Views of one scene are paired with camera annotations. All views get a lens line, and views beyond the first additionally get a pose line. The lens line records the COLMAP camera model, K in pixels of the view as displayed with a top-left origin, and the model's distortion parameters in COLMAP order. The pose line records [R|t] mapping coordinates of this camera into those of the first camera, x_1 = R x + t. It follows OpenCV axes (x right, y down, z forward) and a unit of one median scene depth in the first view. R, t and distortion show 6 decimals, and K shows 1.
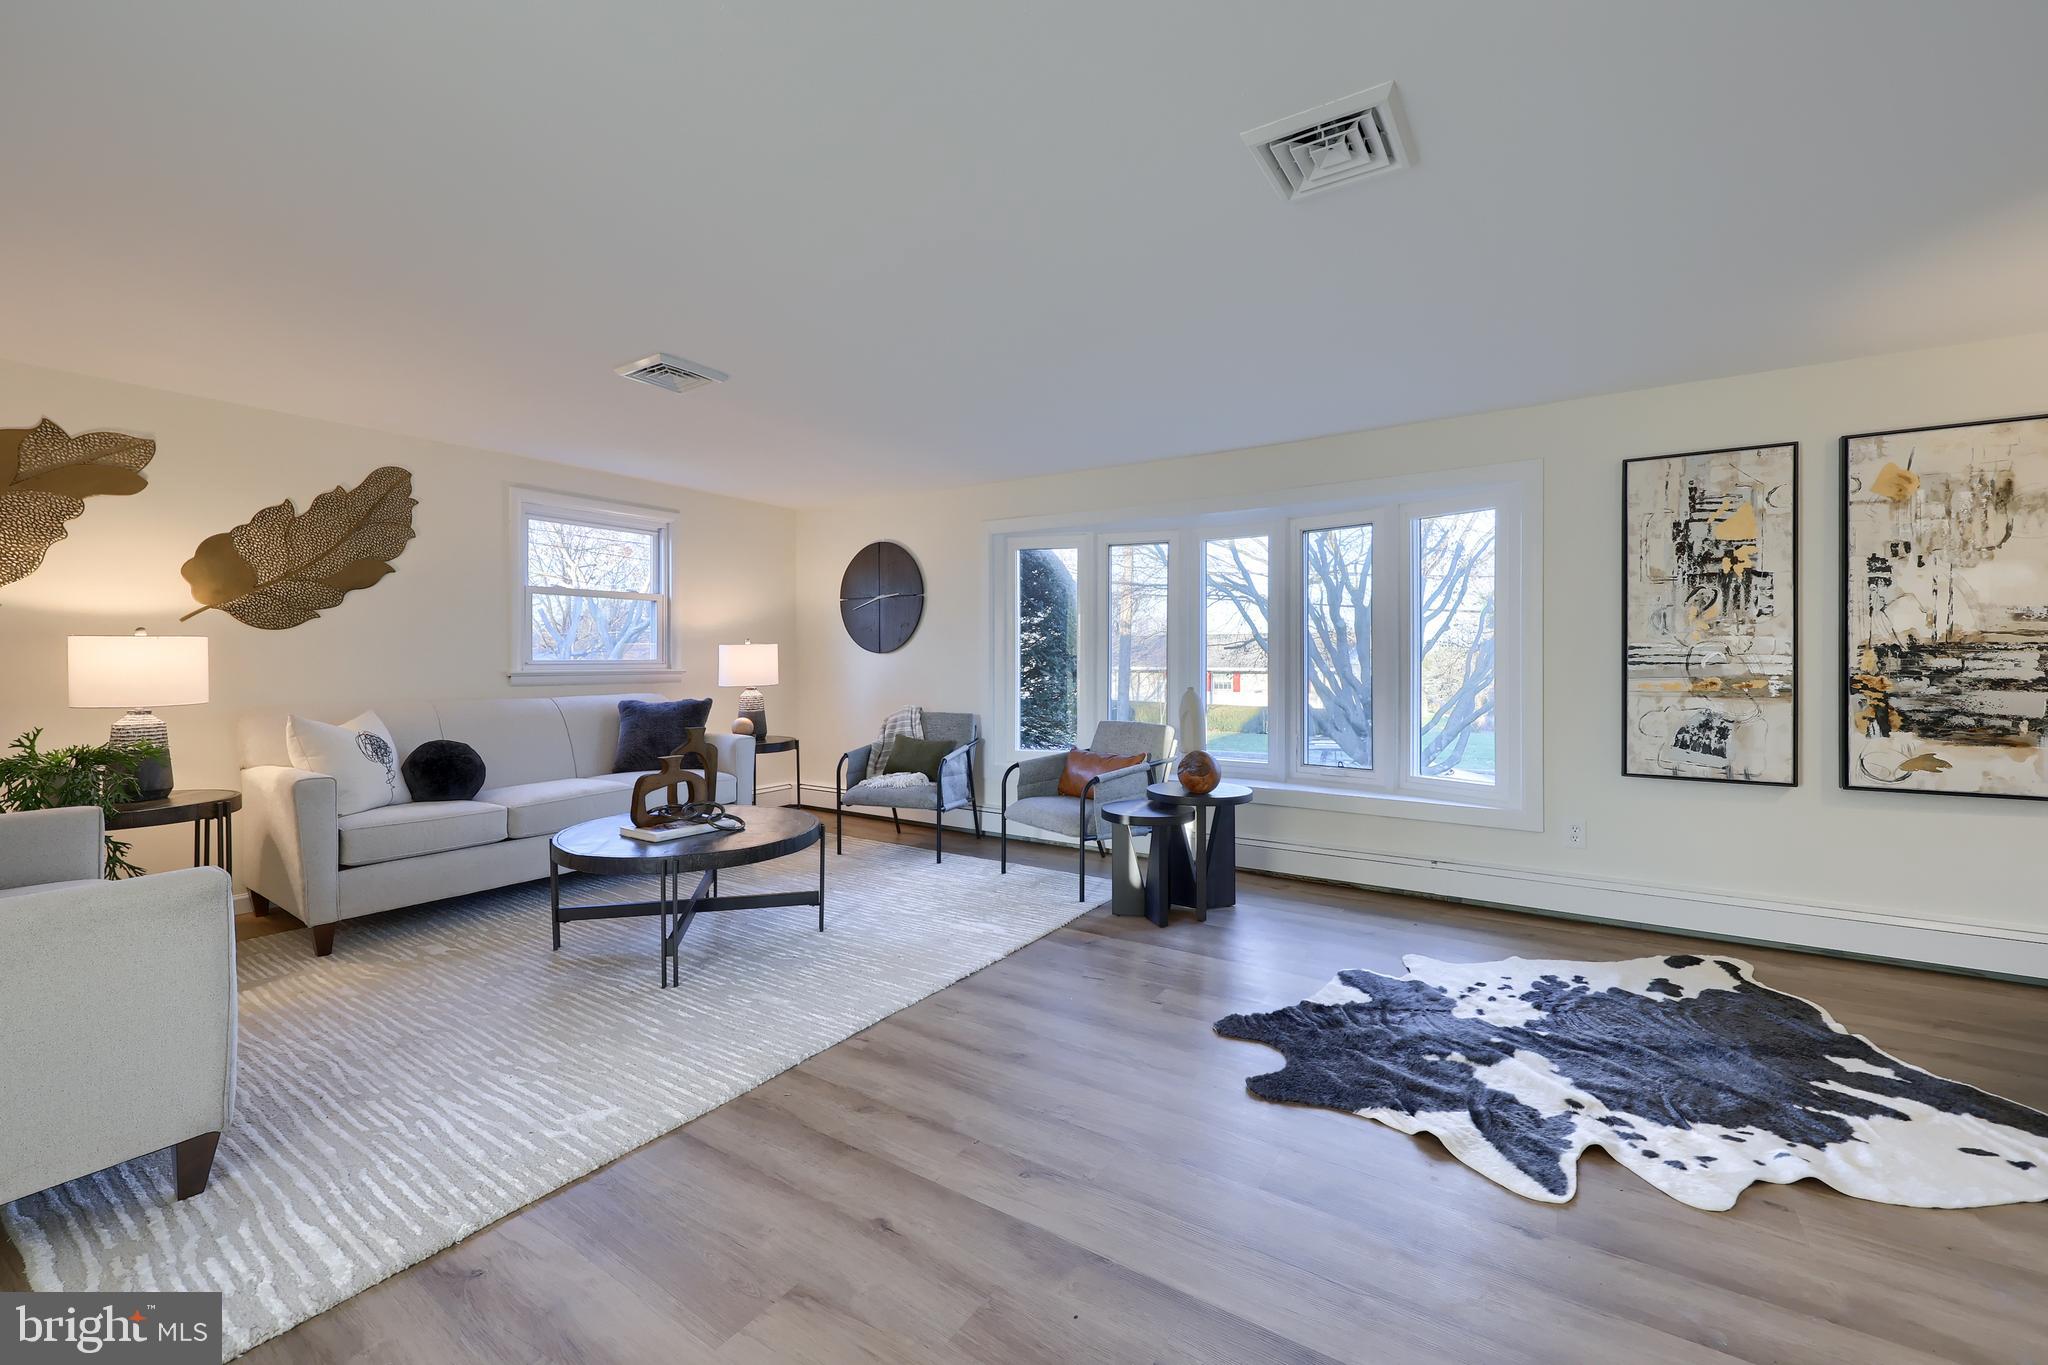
lens RADIAL K [[833.8, 0, 1024.1], [0, 833.8, 665.4], [0, 0, 1]] dist [-0.000262, 0.000190]
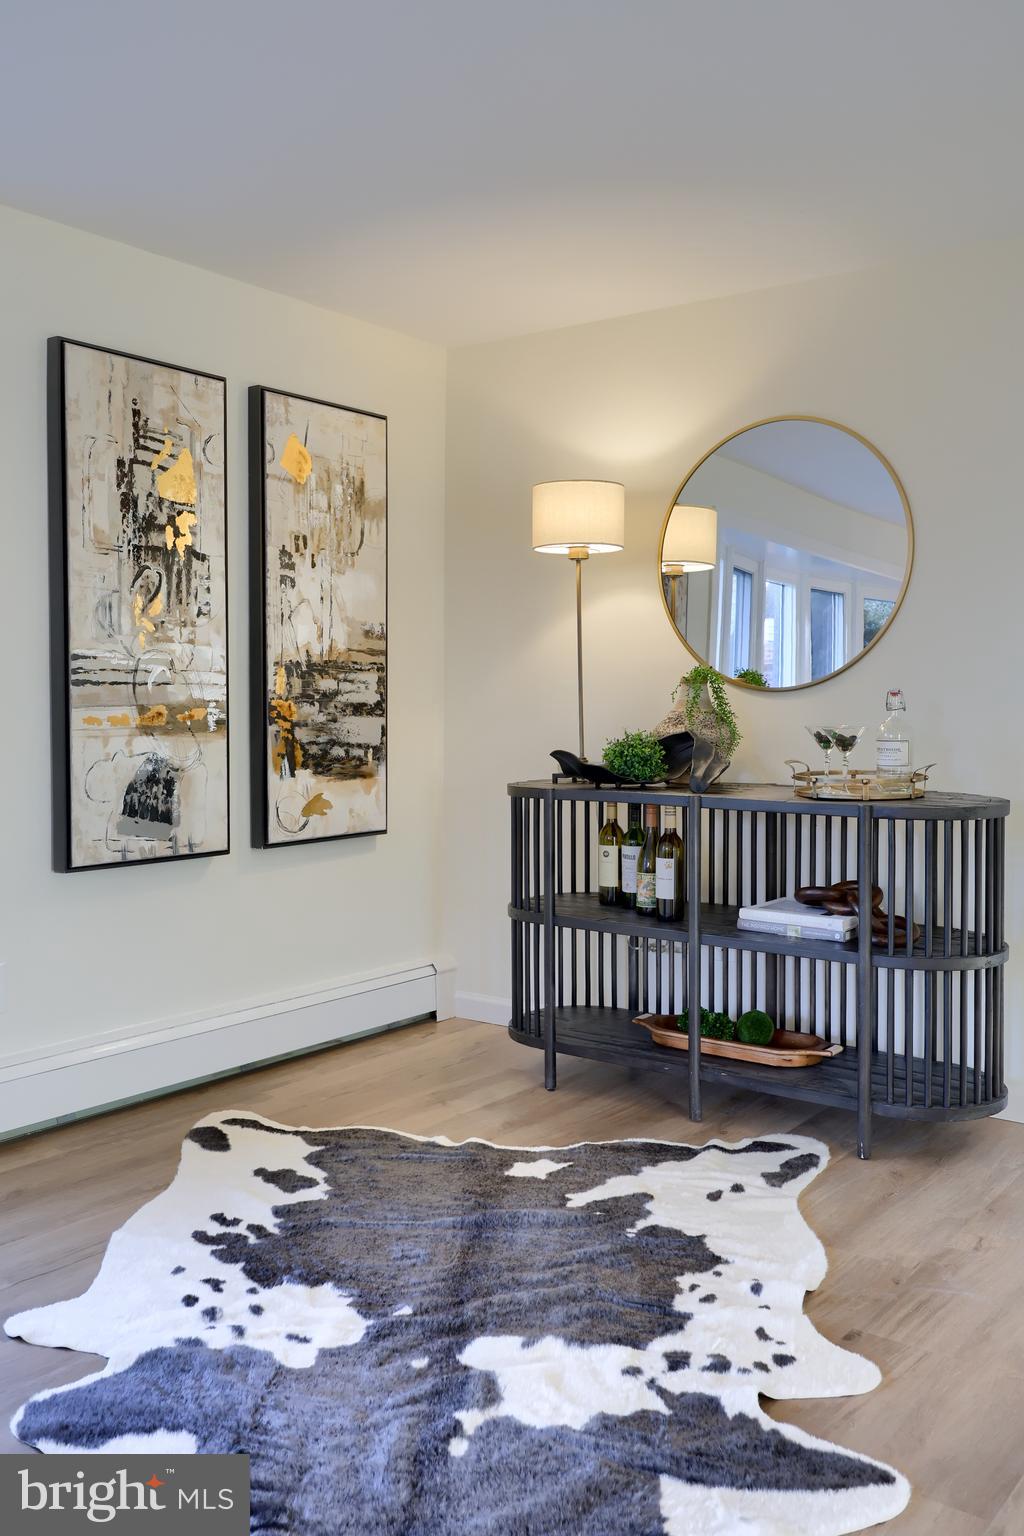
lens RADIAL K [[1358.4, 0, 477.9], [0, 1358.4, 738.7], [0, 0, 1]] dist [0.003527, -0.003557]
pose [[0.084193, -0.028405, 0.996045, -0.237278], [0.007076, 0.999585, 0.027908, 0.013236], [-0.996424, 0.004698, 0.084359, 0.681497]]
